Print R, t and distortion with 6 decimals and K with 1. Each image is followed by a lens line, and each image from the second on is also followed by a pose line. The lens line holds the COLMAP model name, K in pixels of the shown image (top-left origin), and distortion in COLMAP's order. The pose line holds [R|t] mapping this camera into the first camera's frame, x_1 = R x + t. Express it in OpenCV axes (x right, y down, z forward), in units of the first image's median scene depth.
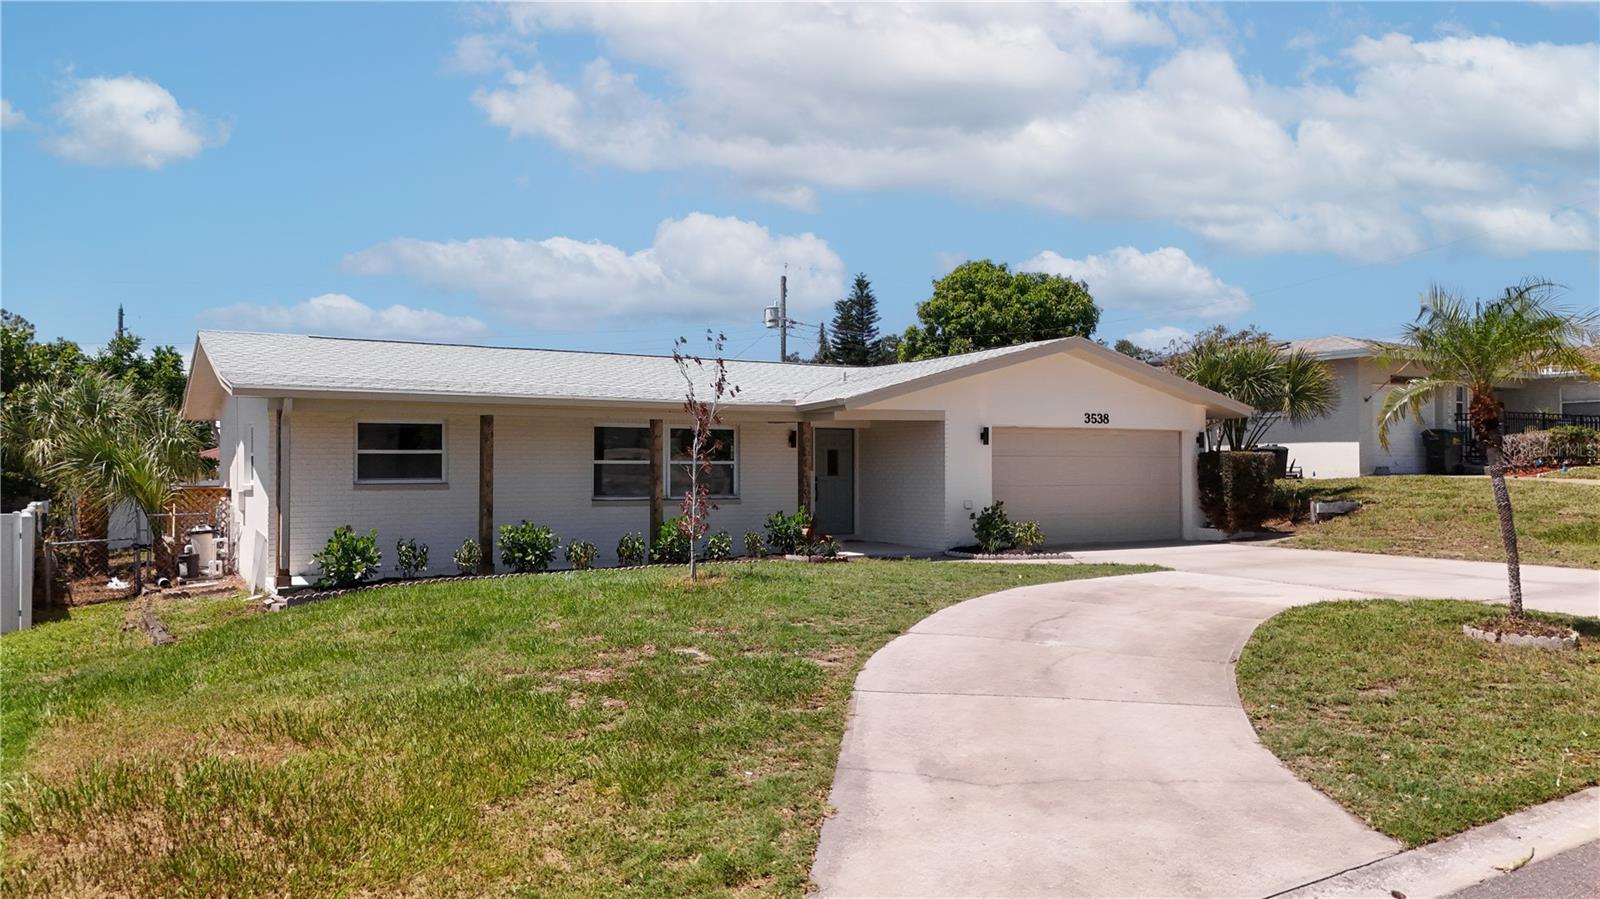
lens RADIAL K [[1152.0, 0, 800.6], [0, 1152.0, 458.7], [0, 0, 1]] dist [0.000091, -0.000805]
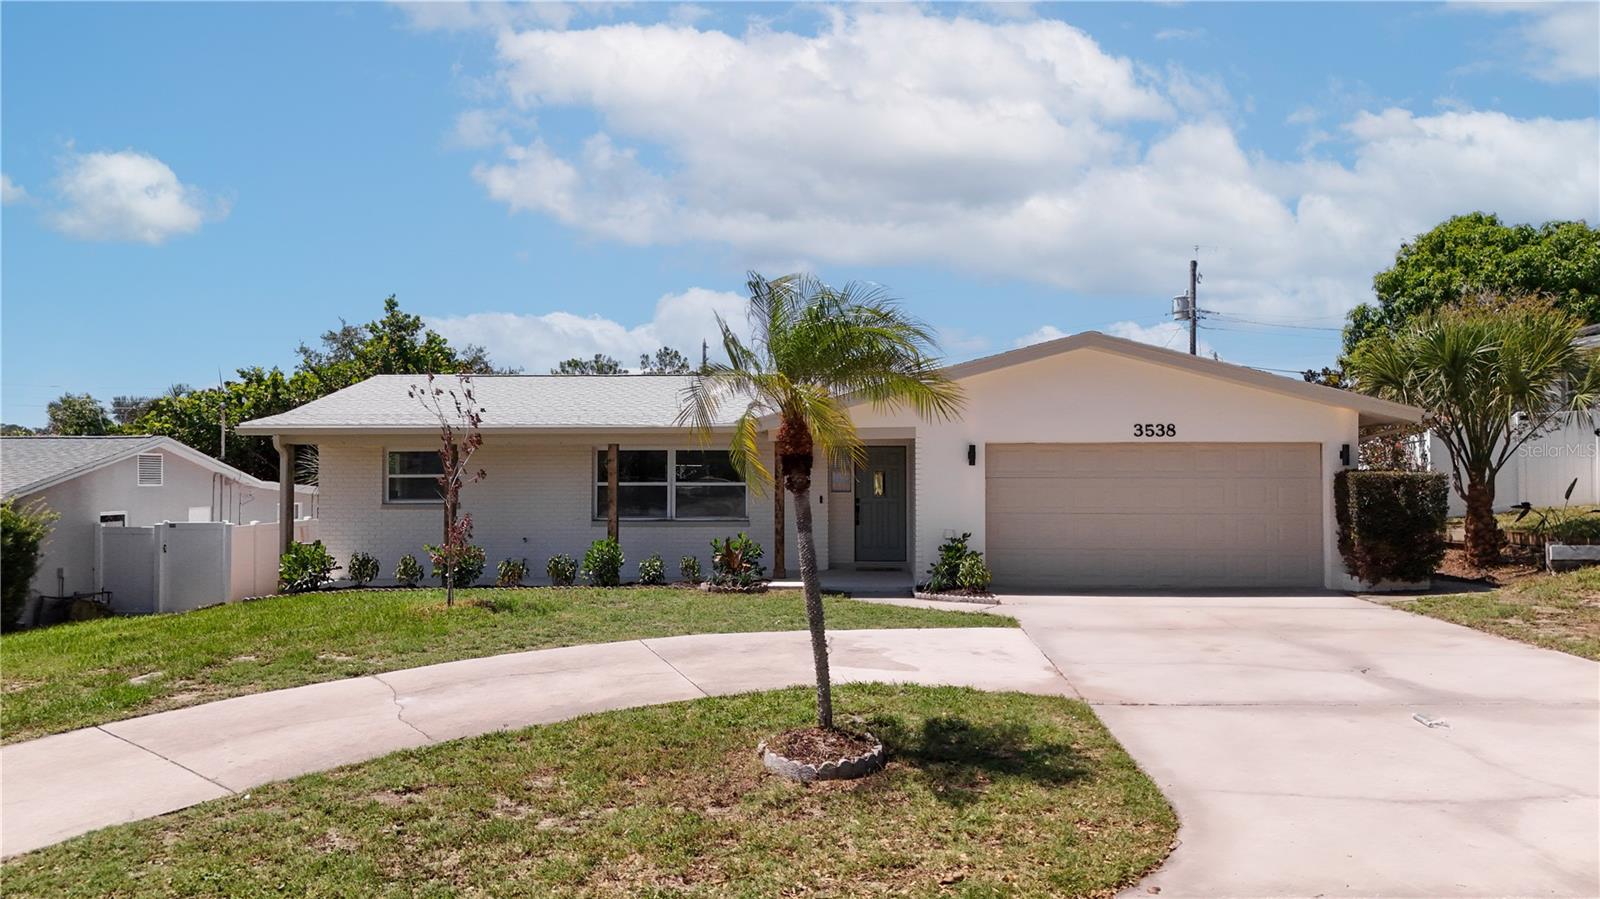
lens RADIAL K [[1138.2, 0, 798.9], [0, 1138.2, 445.6], [0, 0, 1]] dist [-0.005084, -0.004547]
pose [[0.800479, -0.011703, -0.599247, 0.531931], [0.008037, 0.999929, -0.008792, -0.019239], [0.599307, 0.002222, 0.800516, 0.213362]]
